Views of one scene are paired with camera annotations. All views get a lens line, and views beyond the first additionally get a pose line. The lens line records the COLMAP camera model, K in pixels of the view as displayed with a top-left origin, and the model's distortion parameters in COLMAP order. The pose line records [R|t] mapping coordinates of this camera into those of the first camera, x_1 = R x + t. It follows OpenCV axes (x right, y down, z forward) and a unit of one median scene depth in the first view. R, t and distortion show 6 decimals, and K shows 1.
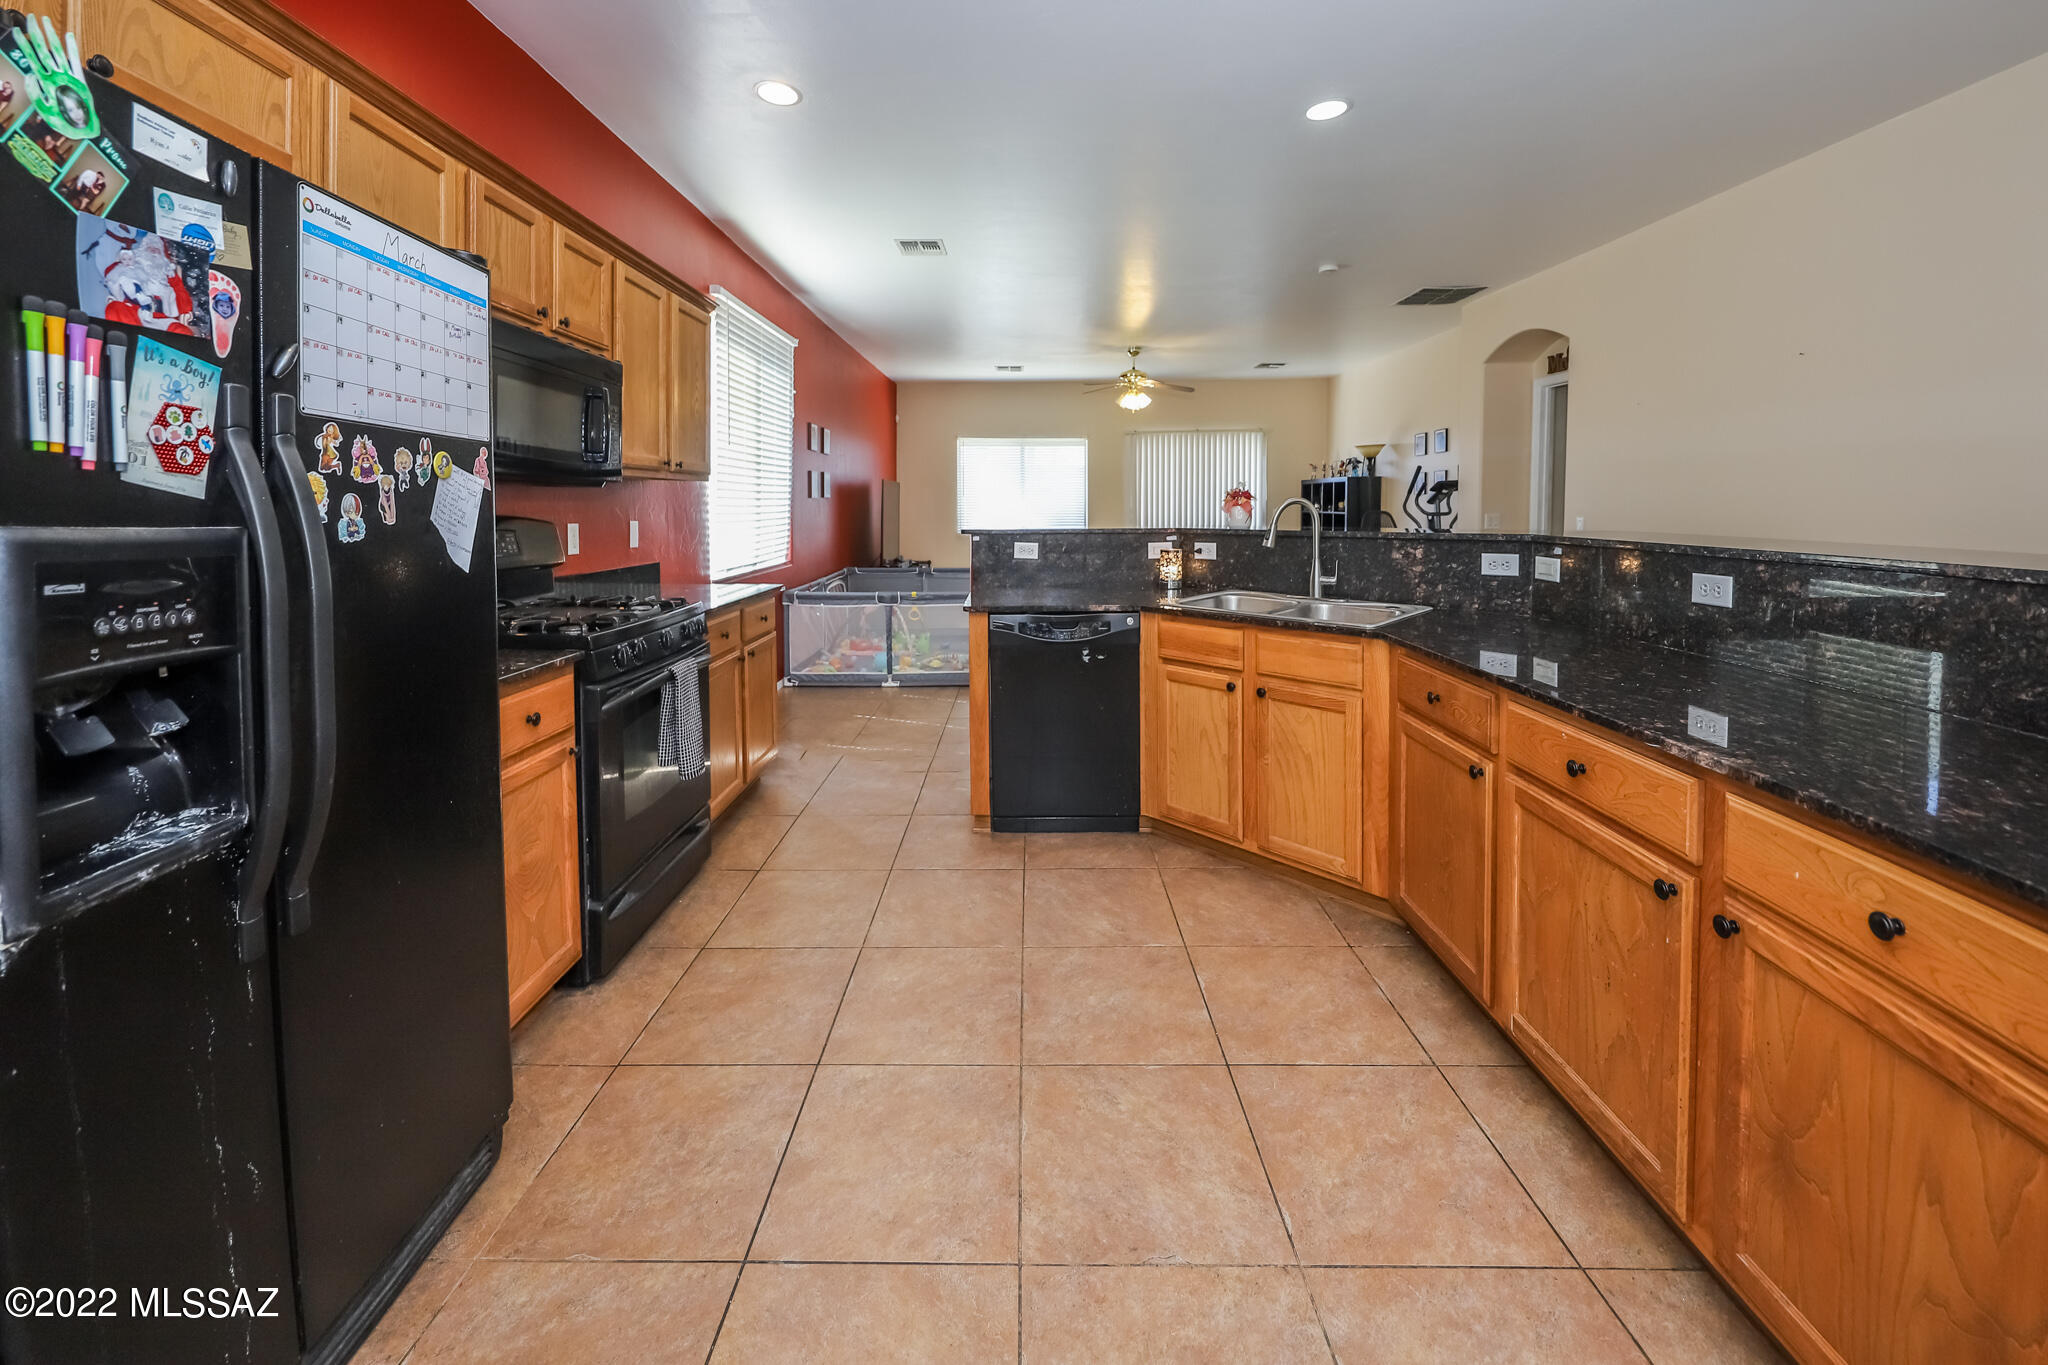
lens RADIAL K [[783.6, 0, 1026.8], [0, 783.6, 513.9], [0, 0, 1]] dist [-0.015725, -0.001777]
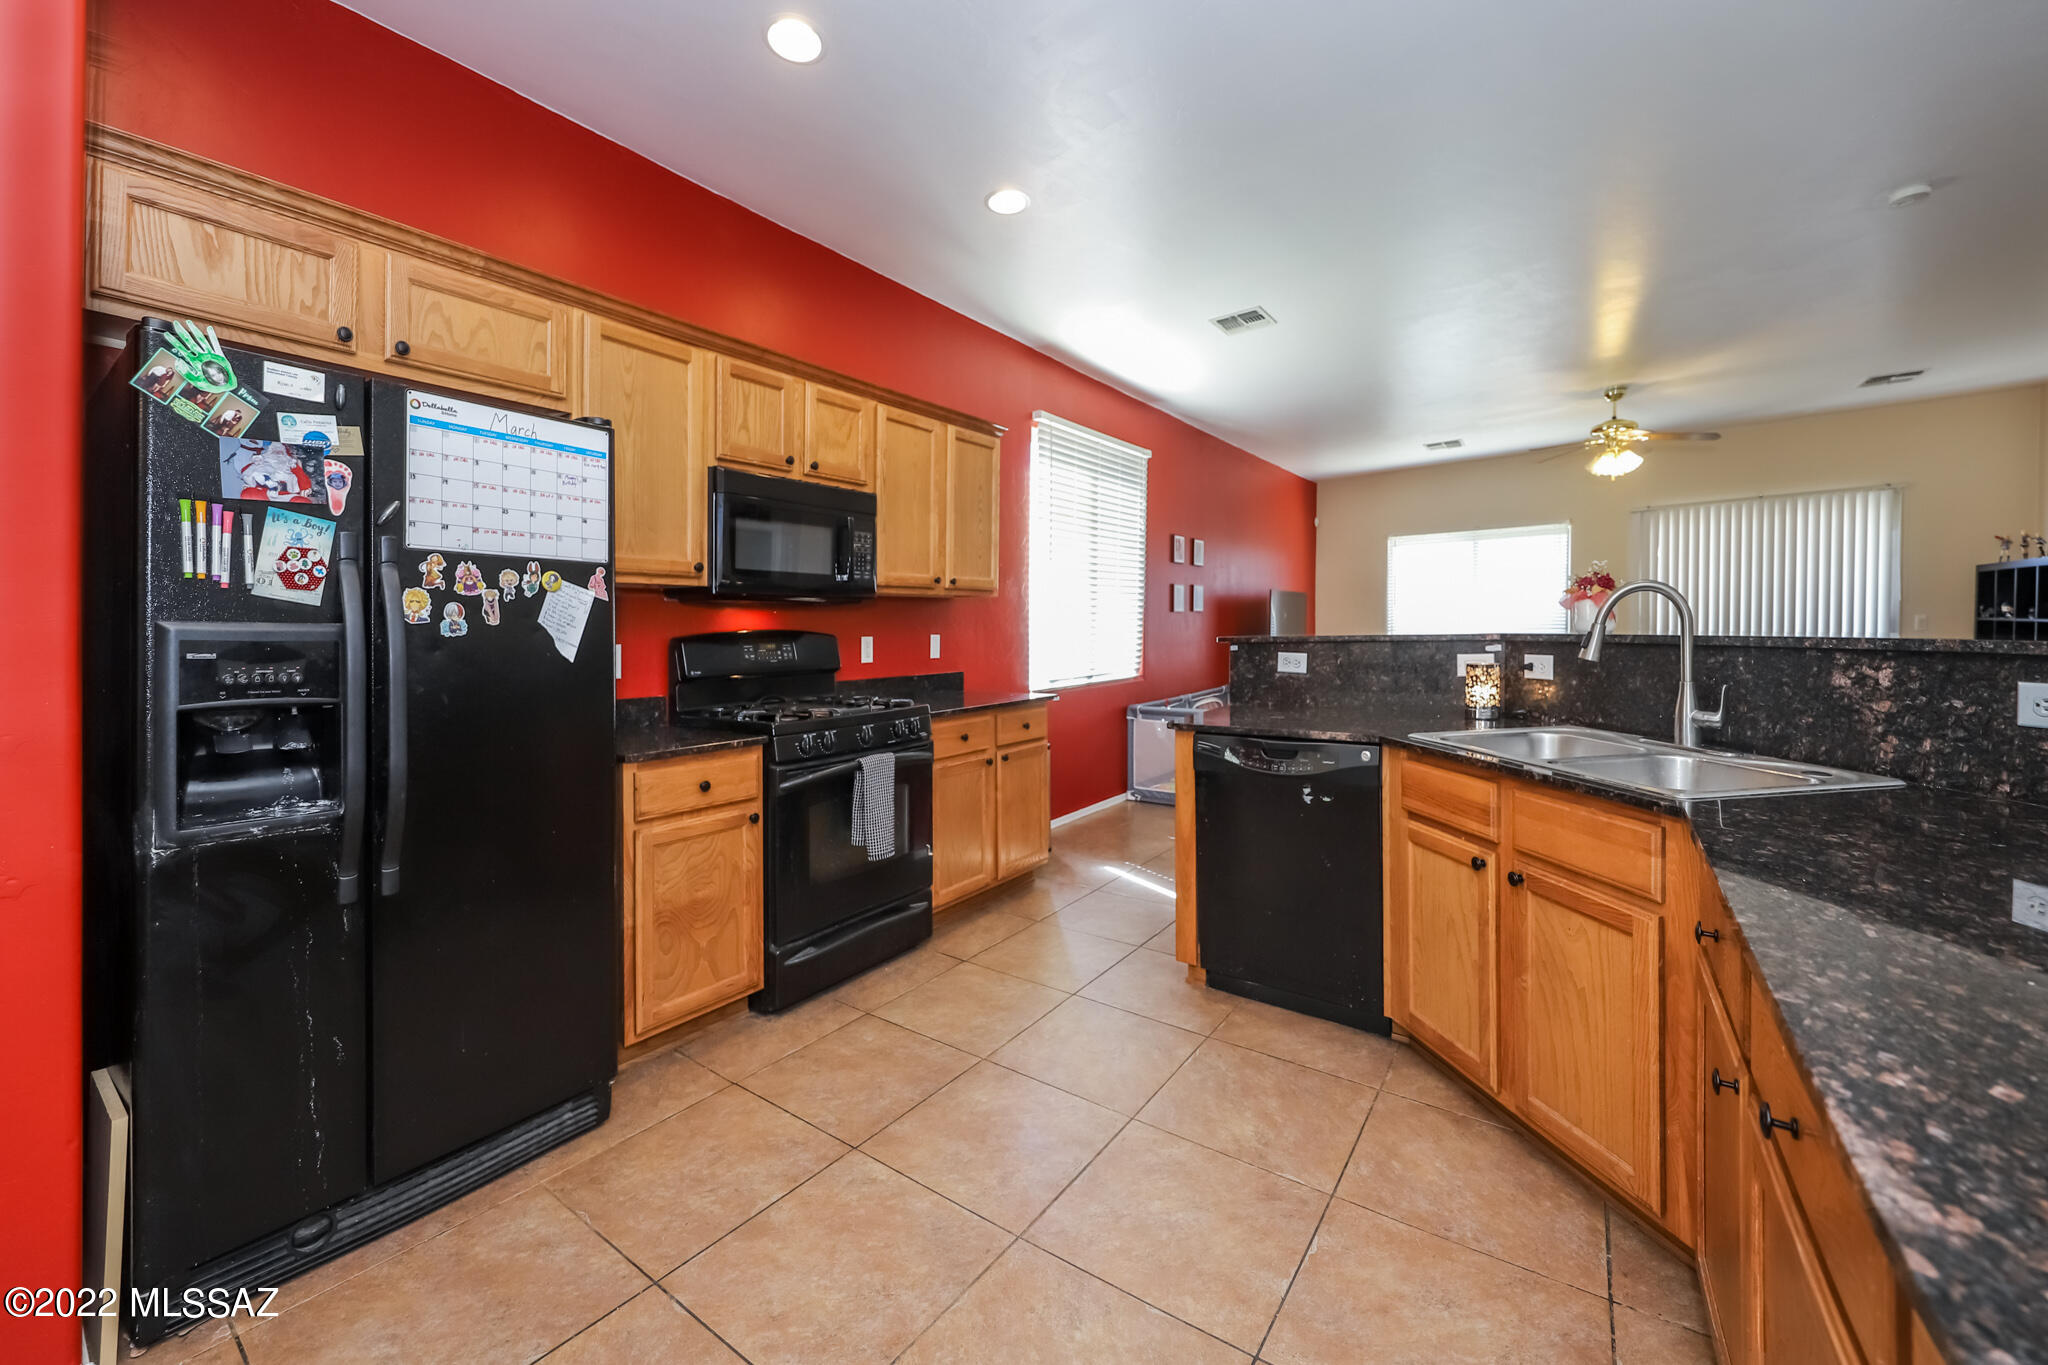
lens RADIAL K [[783.6, 0, 1020.9], [0, 783.6, 641.5], [0, 0, 1]] dist [-0.015725, -0.001777]
pose [[0.793314, 0.002291, -0.608808, 0.487452], [0.007187, 0.999888, 0.013127, 0.019627], [0.608770, -0.014789, 0.793209, 0.295255]]
